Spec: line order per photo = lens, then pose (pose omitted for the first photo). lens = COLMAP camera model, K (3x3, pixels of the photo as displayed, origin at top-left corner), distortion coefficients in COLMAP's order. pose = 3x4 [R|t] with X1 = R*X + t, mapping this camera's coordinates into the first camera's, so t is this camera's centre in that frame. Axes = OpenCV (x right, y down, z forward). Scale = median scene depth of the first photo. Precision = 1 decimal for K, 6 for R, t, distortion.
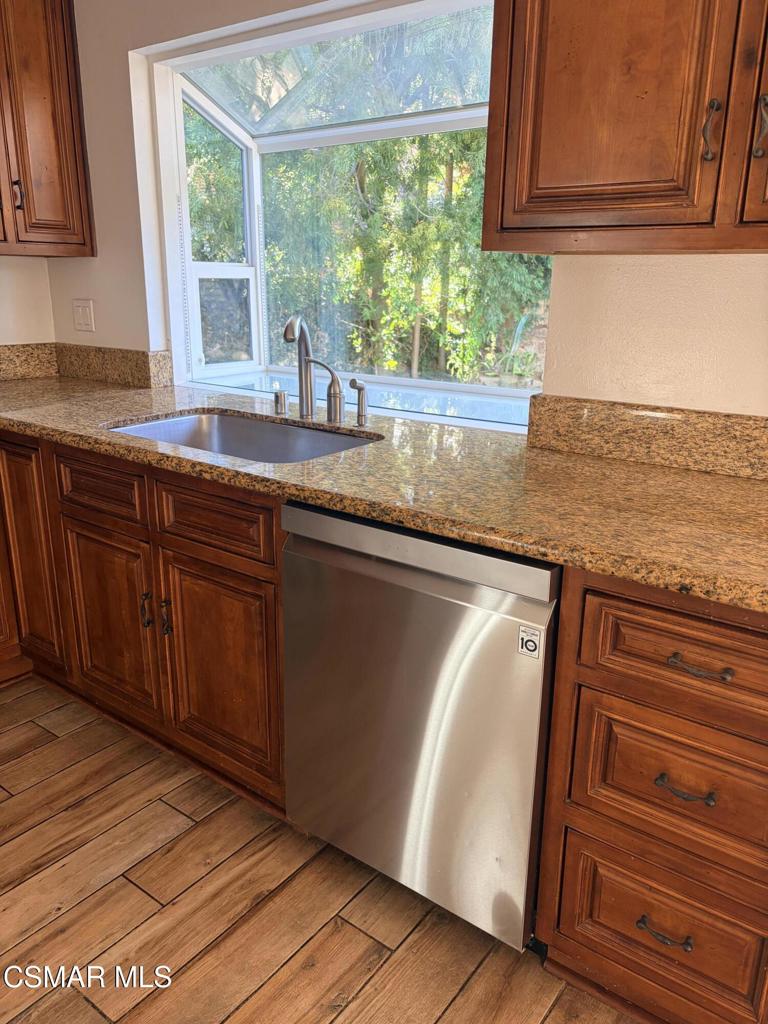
lens RADIAL K [[785.1, 0, 385.9], [0, 785.1, 514.7], [0, 0, 1]] dist [0.011203, 0.012932]
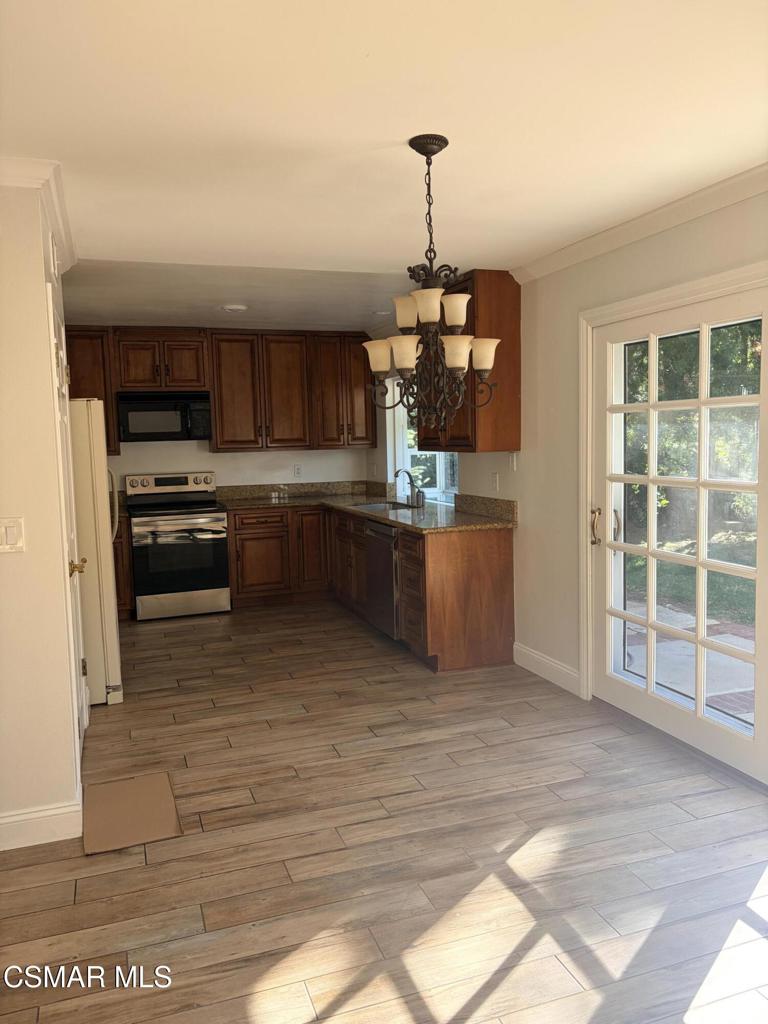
lens RADIAL K [[785.1, 0, 385.9], [0, 785.1, 514.7], [0, 0, 1]] dist [0.011203, 0.012932]
pose [[0.837602, 0.026402, -0.545643, 1.151916], [-0.135098, 0.977817, -0.160072, 0.320473], [0.529313, 0.207792, 0.822588, -1.153701]]
